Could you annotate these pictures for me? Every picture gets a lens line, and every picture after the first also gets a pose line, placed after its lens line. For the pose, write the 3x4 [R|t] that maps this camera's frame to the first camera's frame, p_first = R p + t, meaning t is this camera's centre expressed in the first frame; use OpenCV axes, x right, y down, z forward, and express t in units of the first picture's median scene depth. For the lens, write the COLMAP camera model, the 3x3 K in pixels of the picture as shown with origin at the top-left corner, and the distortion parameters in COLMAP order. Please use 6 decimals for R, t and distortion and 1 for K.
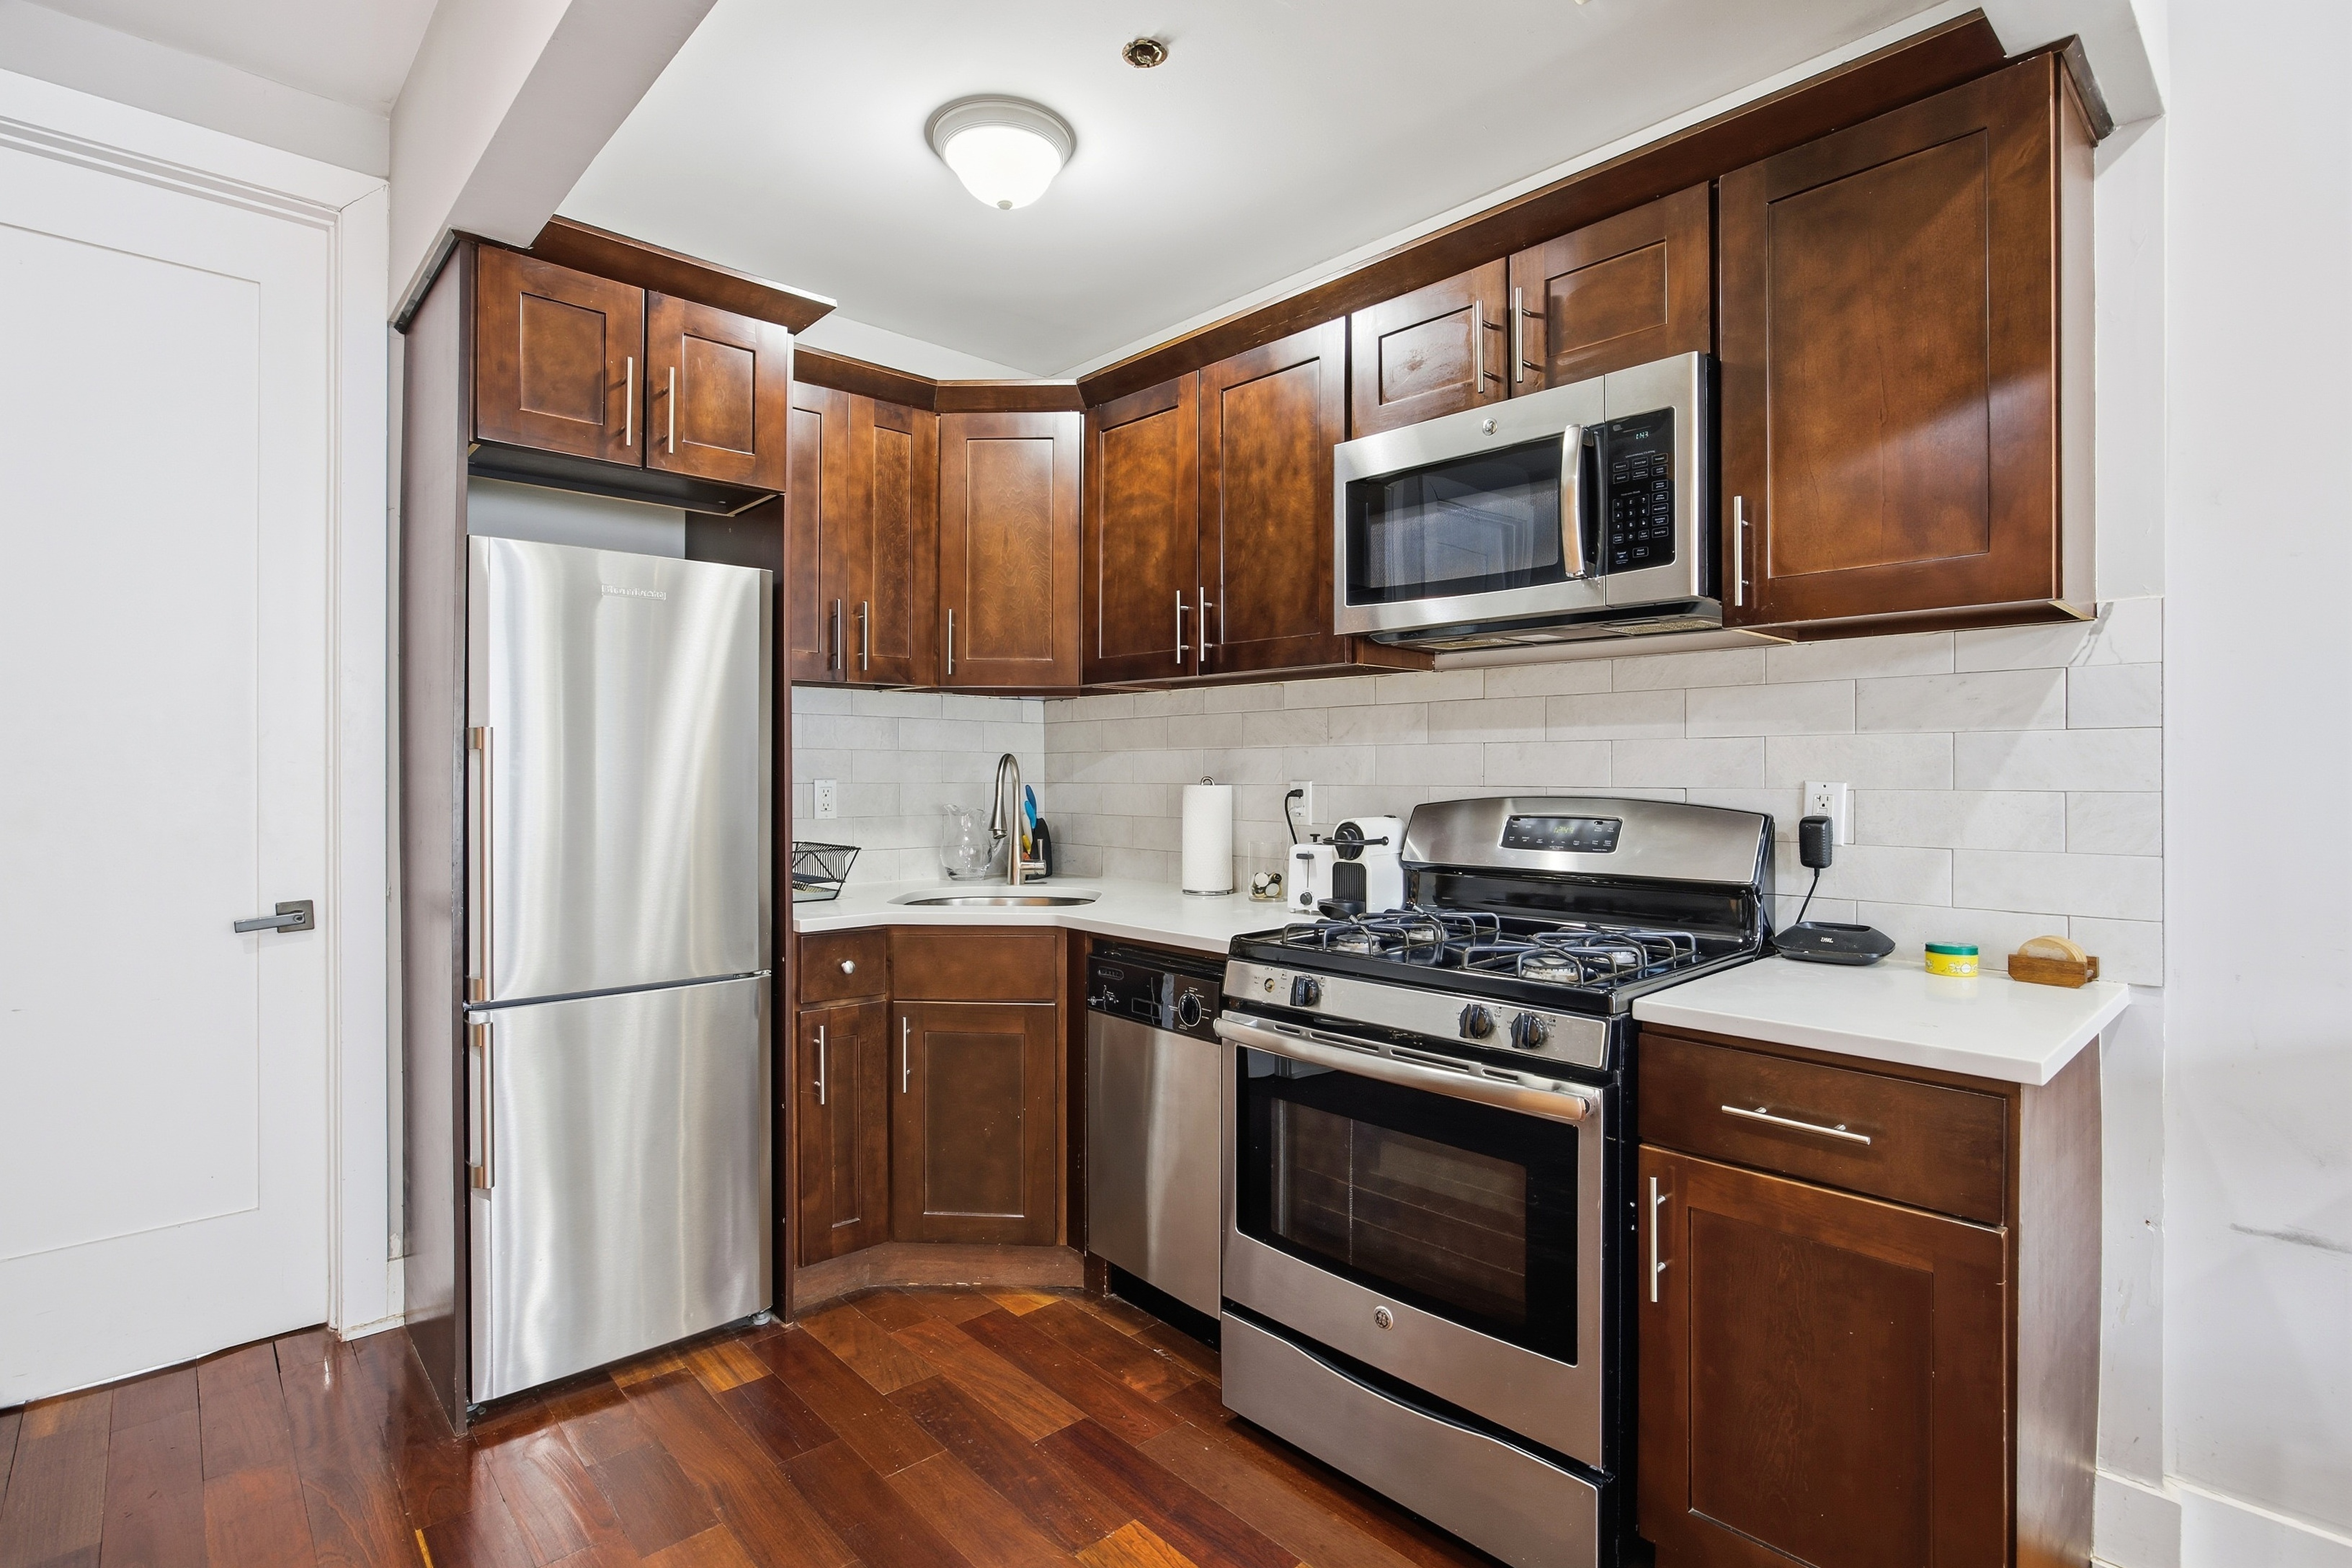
lens RADIAL K [[1135.9, 0, 1186.1], [0, 1135.9, 776.6], [0, 0, 1]] dist [-0.003012, -0.000054]
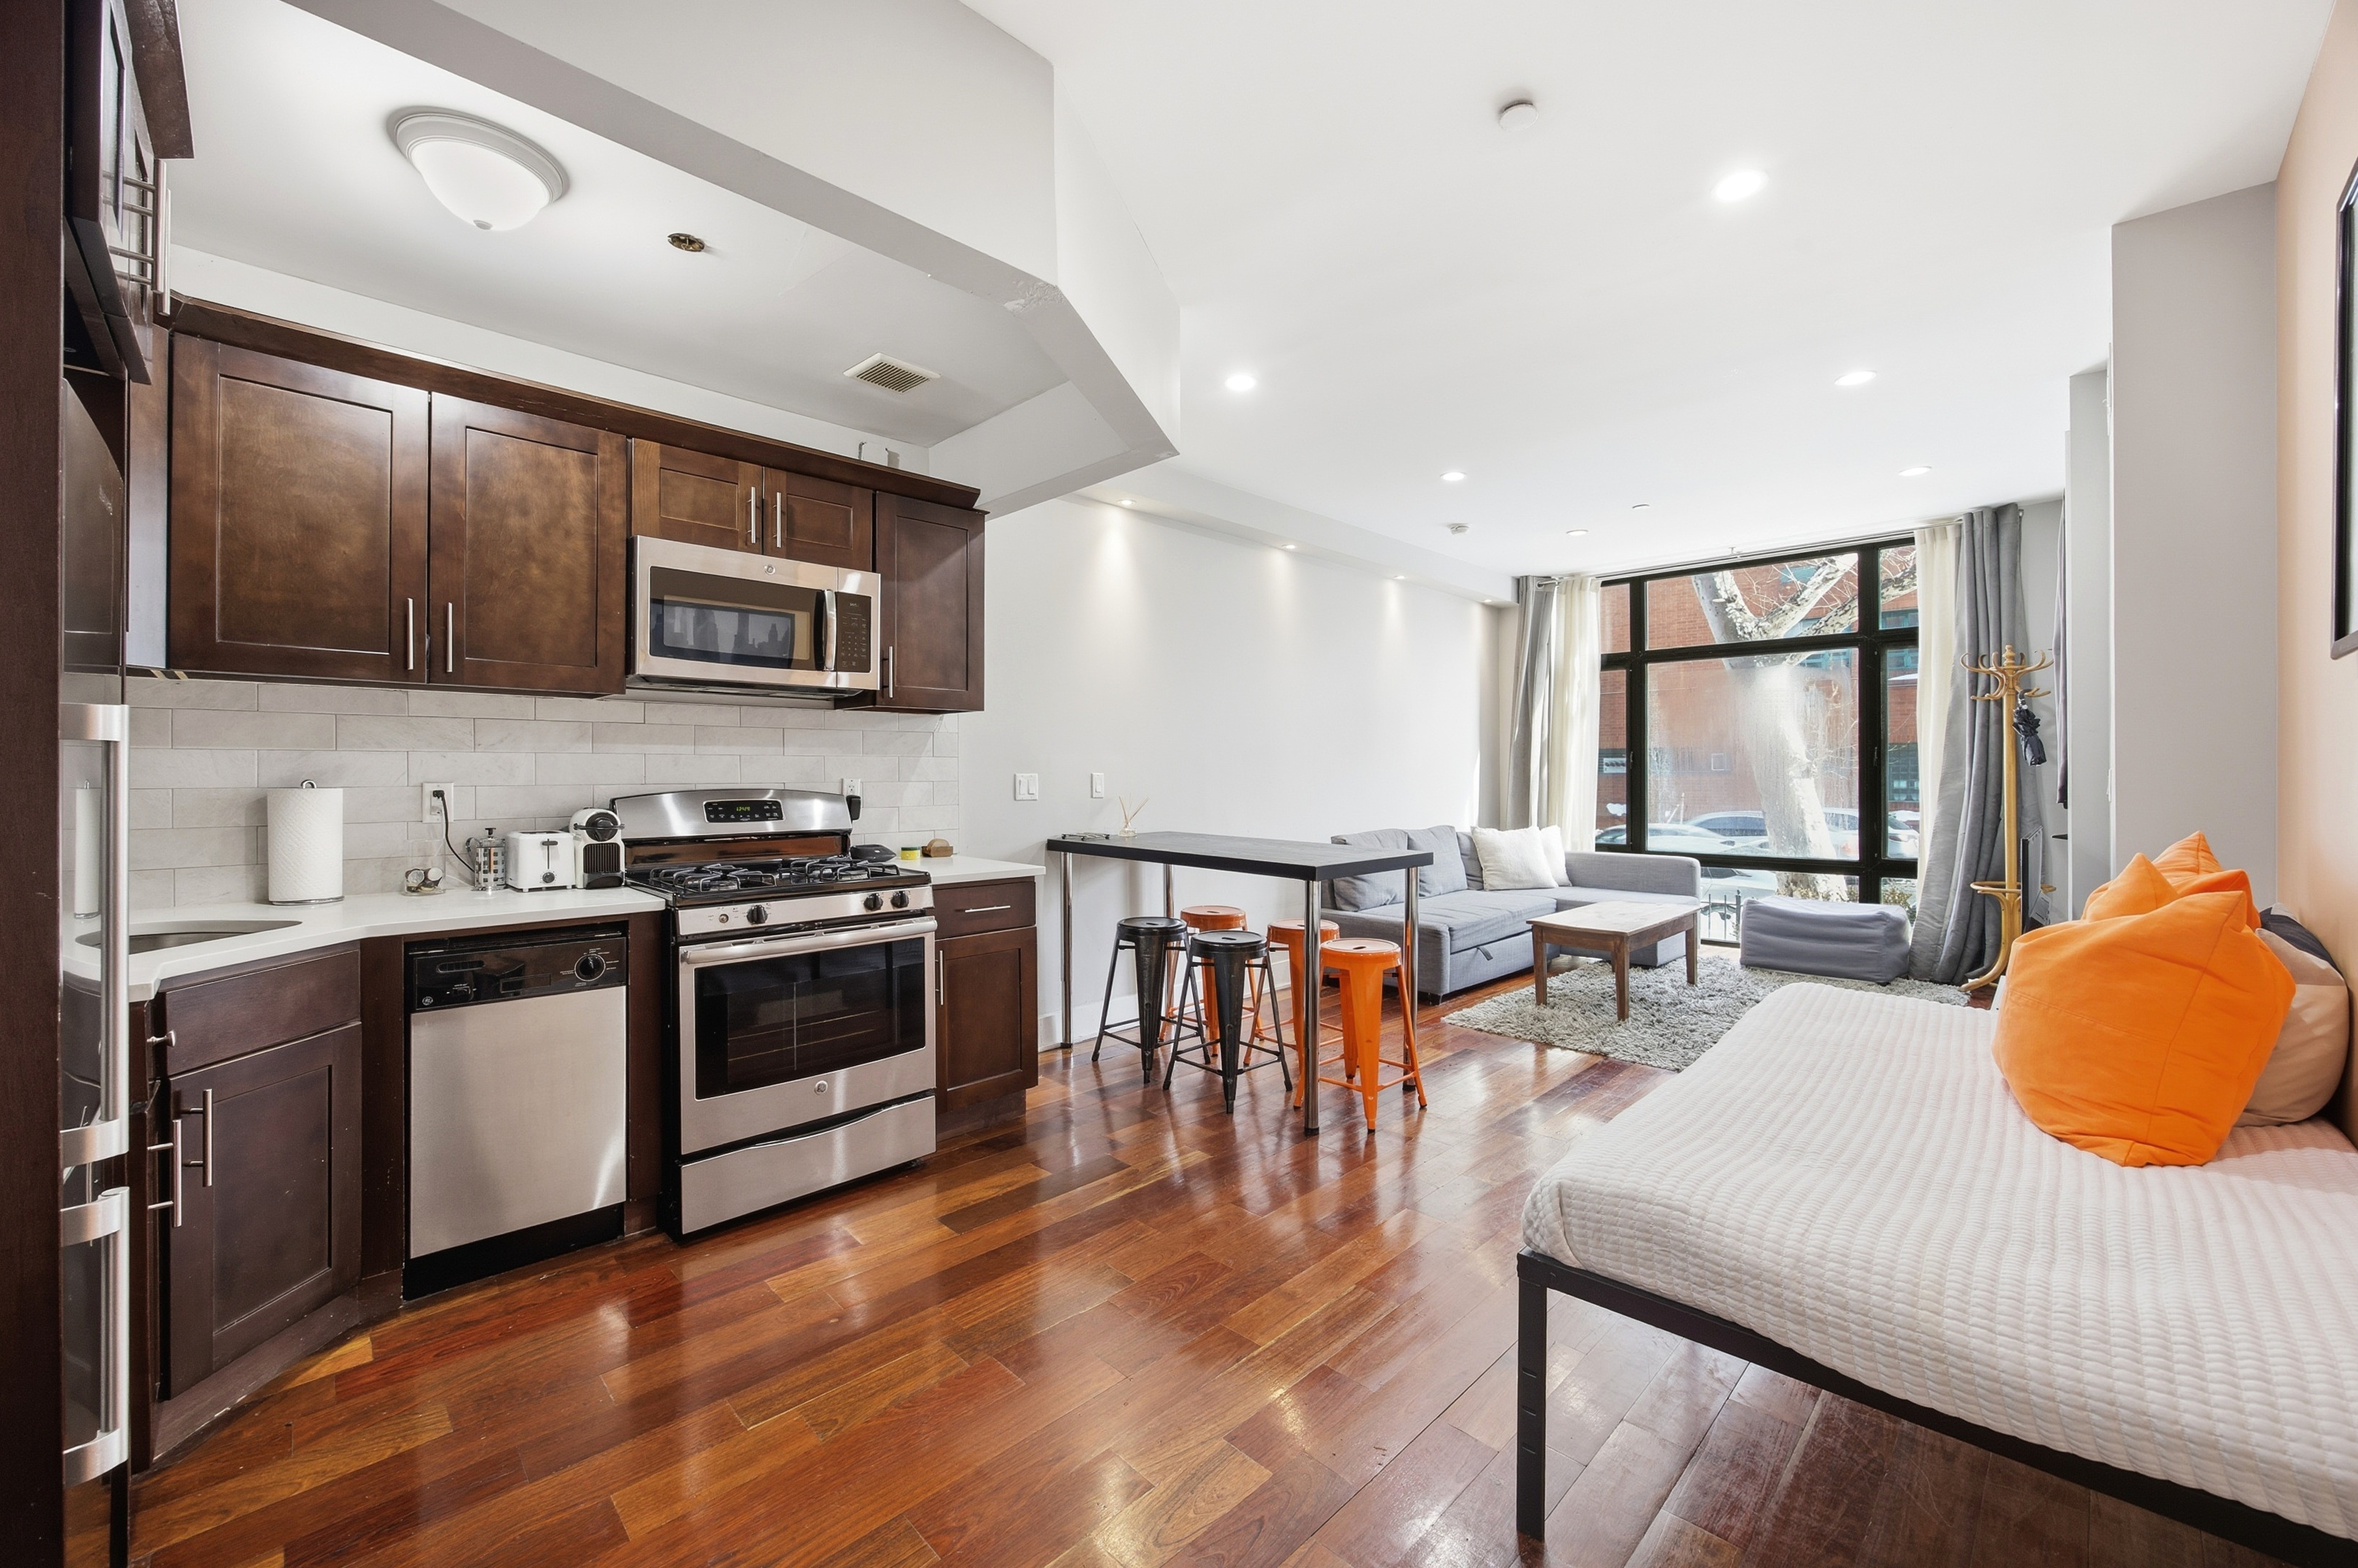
lens RADIAL K [[941.1, 0, 1111.9], [0, 941.1, 770.6], [0, 0, 1]] dist [0.000492, 0.000050]
pose [[0.029393, 0.003521, 0.999562, -0.920840], [0.005800, 0.999976, -0.003693, -0.000737], [-0.999551, 0.005906, 0.029372, 0.374012]]
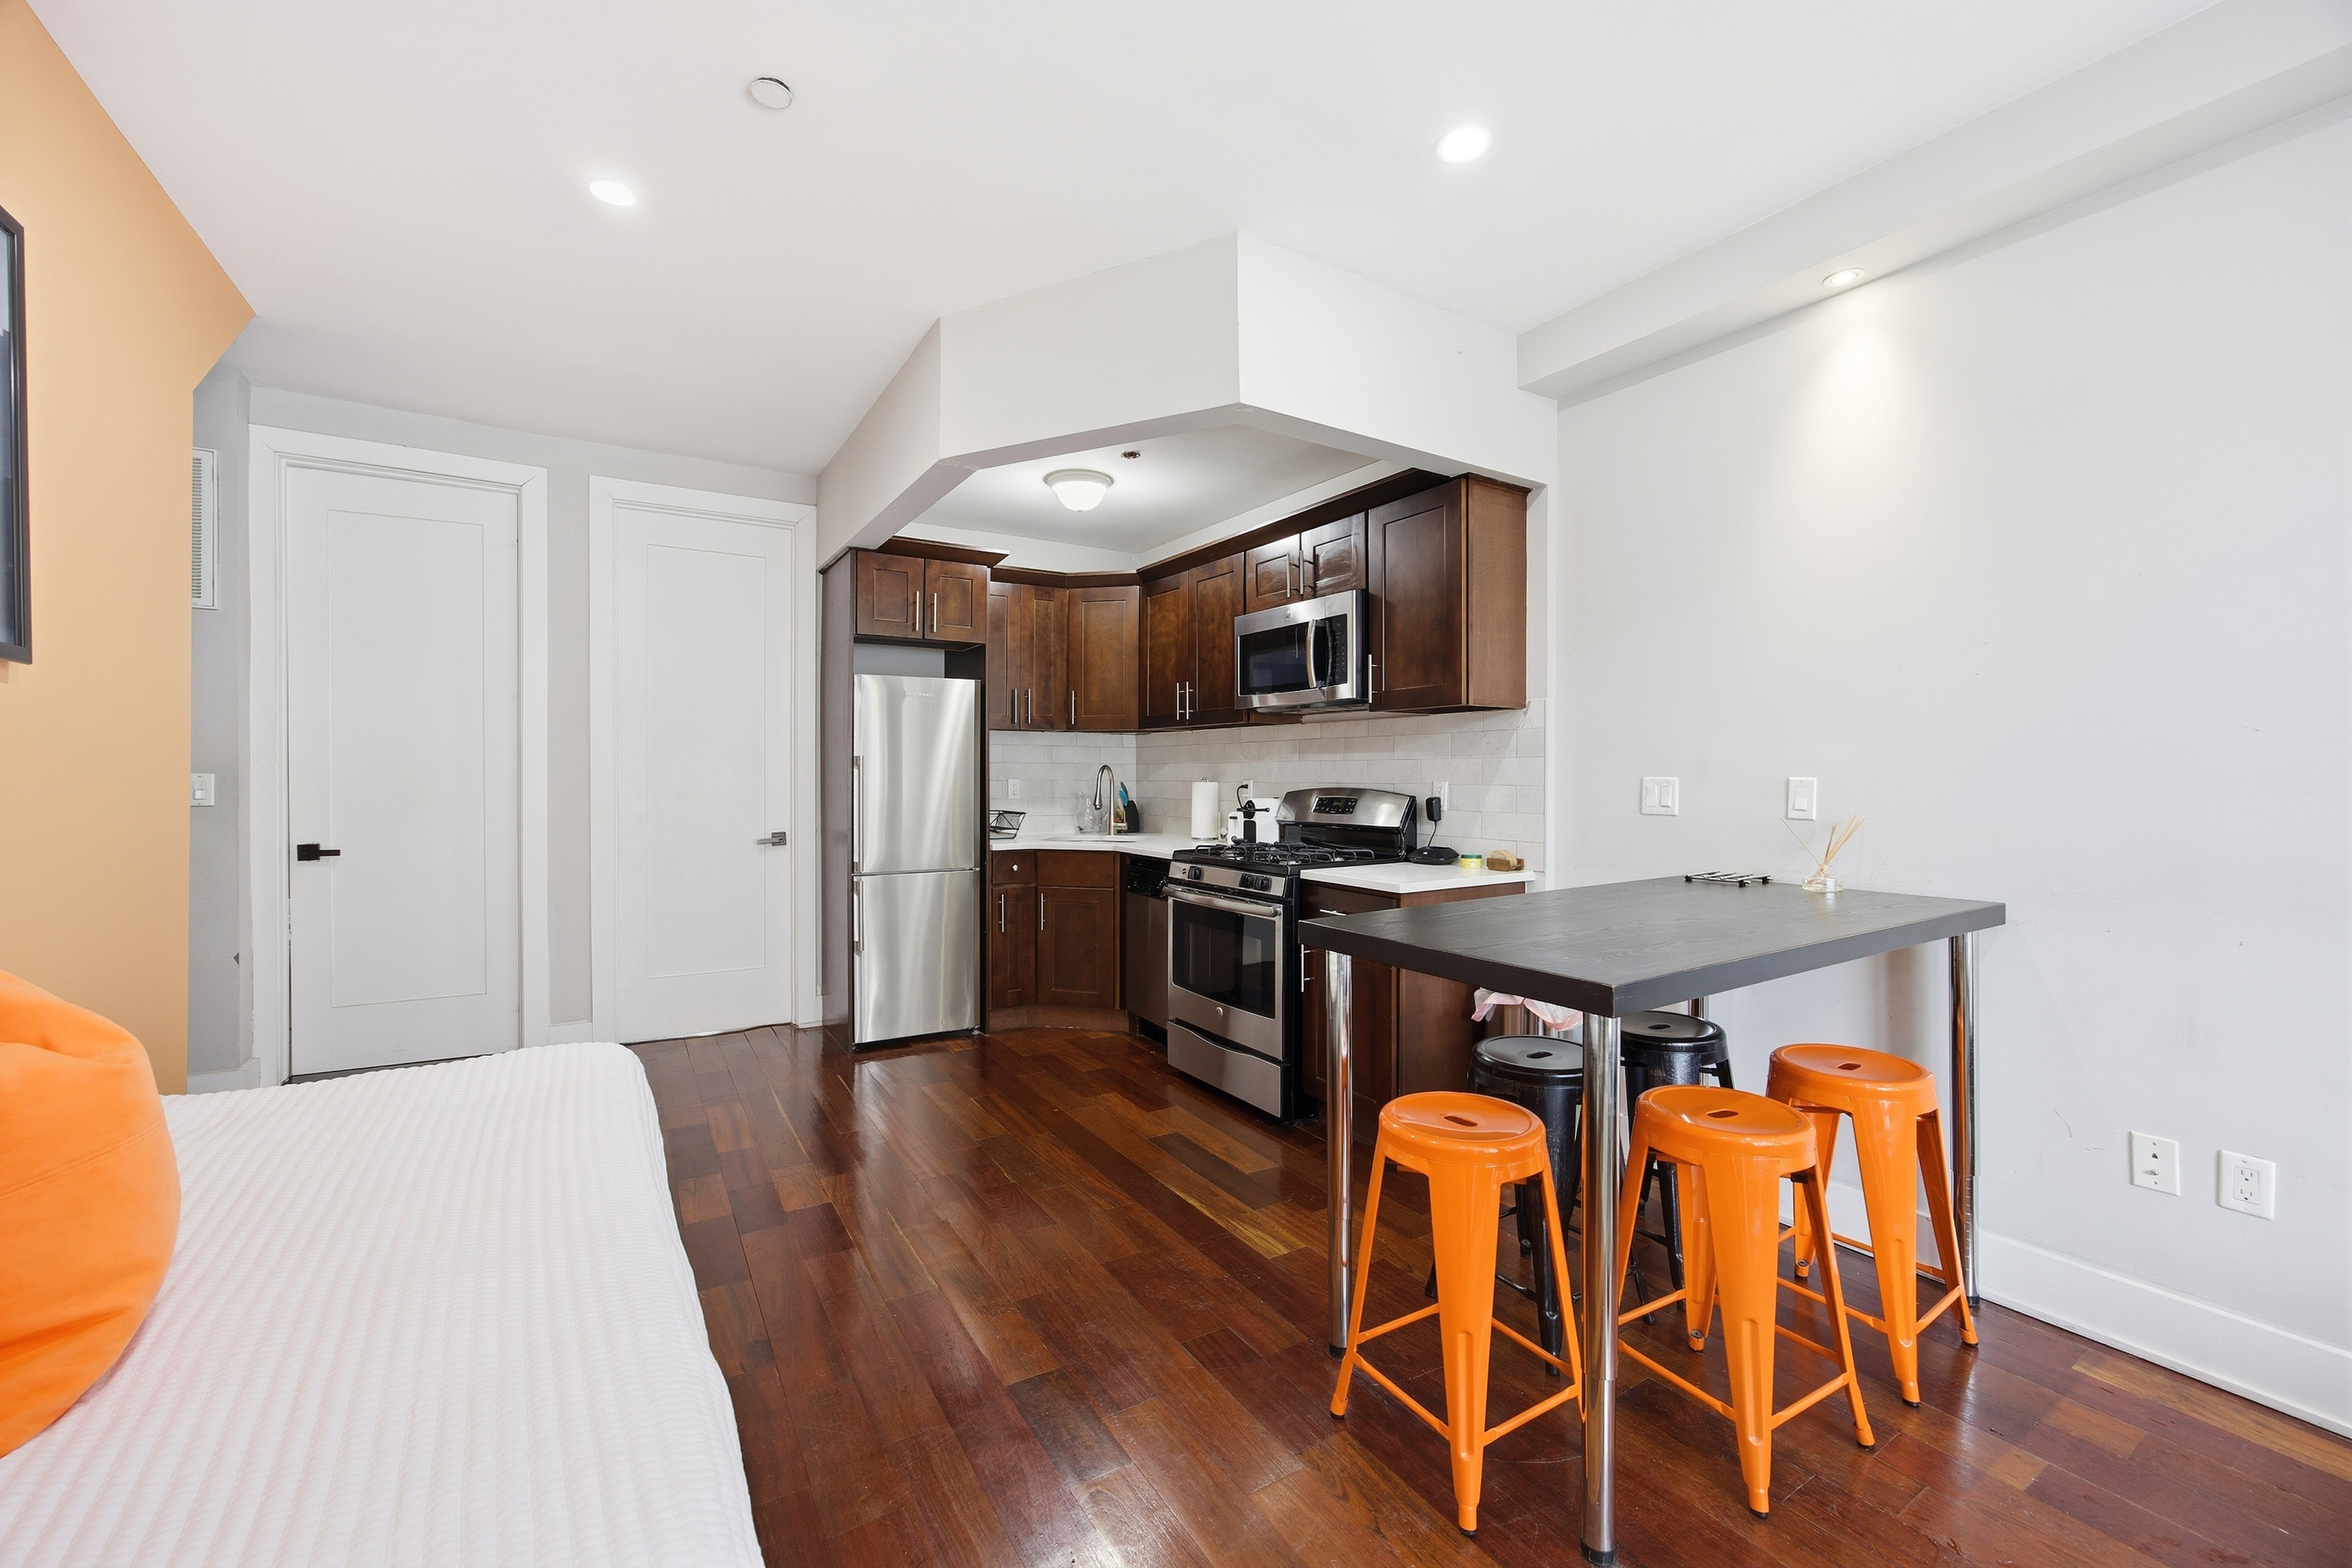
lens RADIAL K [[929.5, 0, 1176.0], [0, 929.5, 784.0], [0, 0, 1]] dist [-0.000245, -0.000011]
pose [[0.981081, 0.004730, -0.193540, 0.332195], [-0.003353, 0.999967, 0.007443, -0.000707], [0.193569, -0.006653, 0.981064, -0.638721]]
